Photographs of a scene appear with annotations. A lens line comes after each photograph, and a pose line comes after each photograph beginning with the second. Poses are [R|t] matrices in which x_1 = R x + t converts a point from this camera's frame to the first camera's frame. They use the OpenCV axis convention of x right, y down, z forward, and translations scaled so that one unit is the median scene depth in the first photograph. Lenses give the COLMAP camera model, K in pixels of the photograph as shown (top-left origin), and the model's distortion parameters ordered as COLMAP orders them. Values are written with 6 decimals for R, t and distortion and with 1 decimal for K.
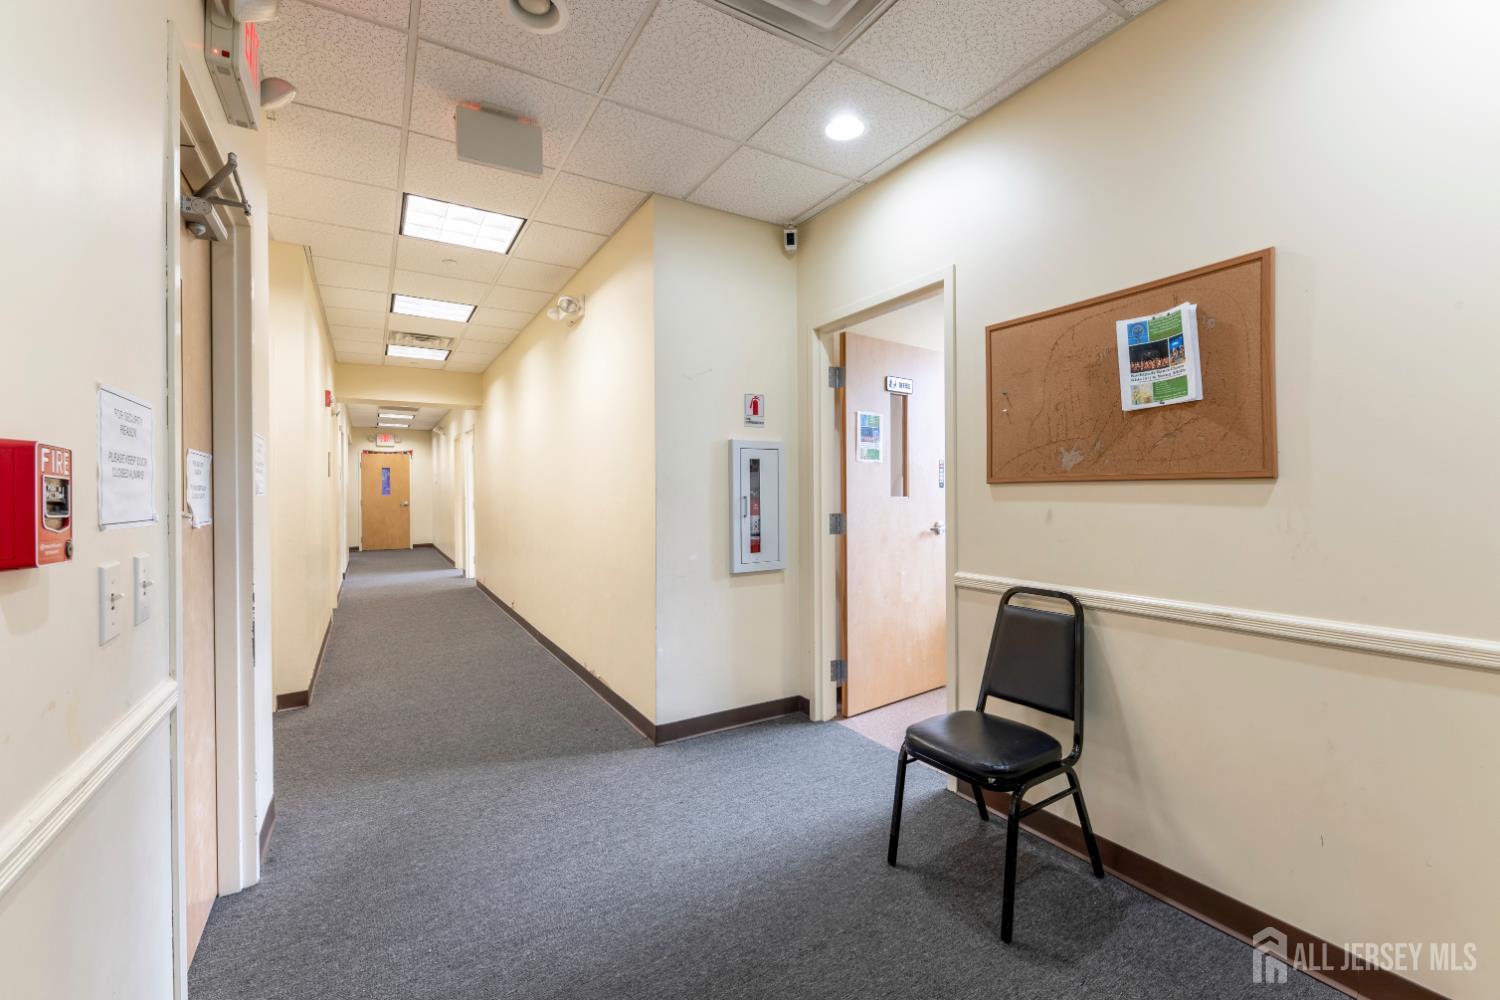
lens RADIAL K [[622.2, 0, 753.1], [0, 622.2, 497.0], [0, 0, 1]] dist [0.002579, 0.000175]
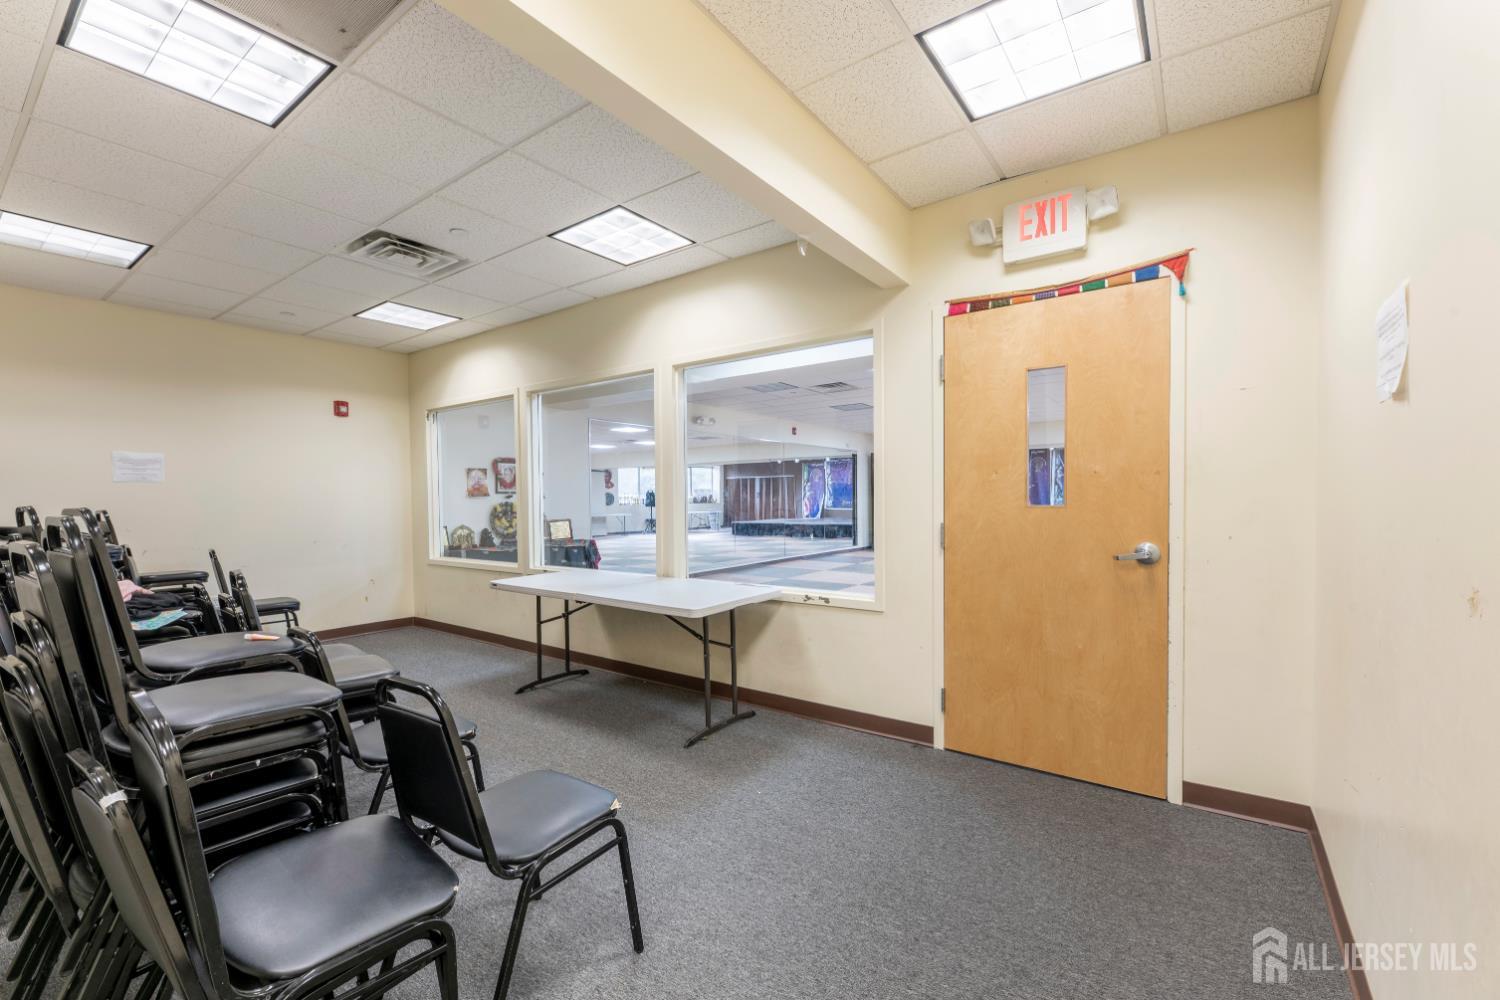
lens RADIAL K [[622.2, 0, 749.2], [0, 622.2, 509.3], [0, 0, 1]] dist [0.002579, 0.000175]
pose [[0.384034, 0.021190, -0.923076, -0.433739], [-0.000874, 0.999745, 0.022586, -0.005772], [0.923319, -0.007867, 0.383954, 0.821839]]
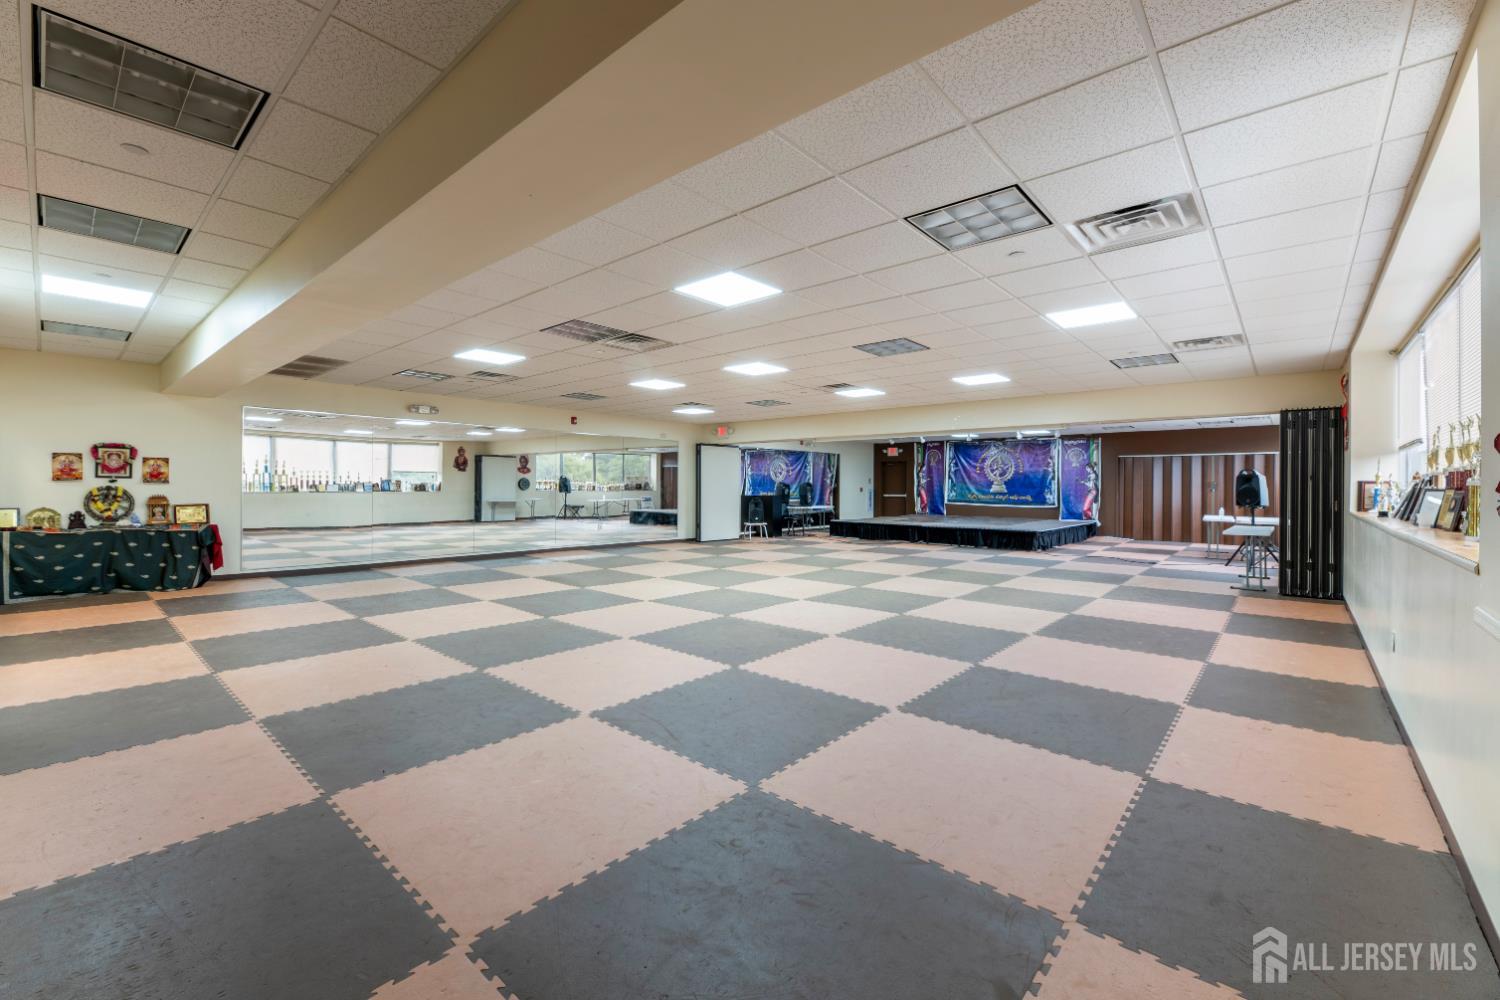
lens RADIAL K [[622.2, 0, 755.1], [0, 622.2, 489.0], [0, 0, 1]] dist [0.002579, 0.000175]
pose [[0.304390, 0.017183, -0.952392, -0.417231], [-0.020353, 0.999726, 0.011532, -0.006964], [0.952330, 0.015874, 0.304657, 0.871381]]
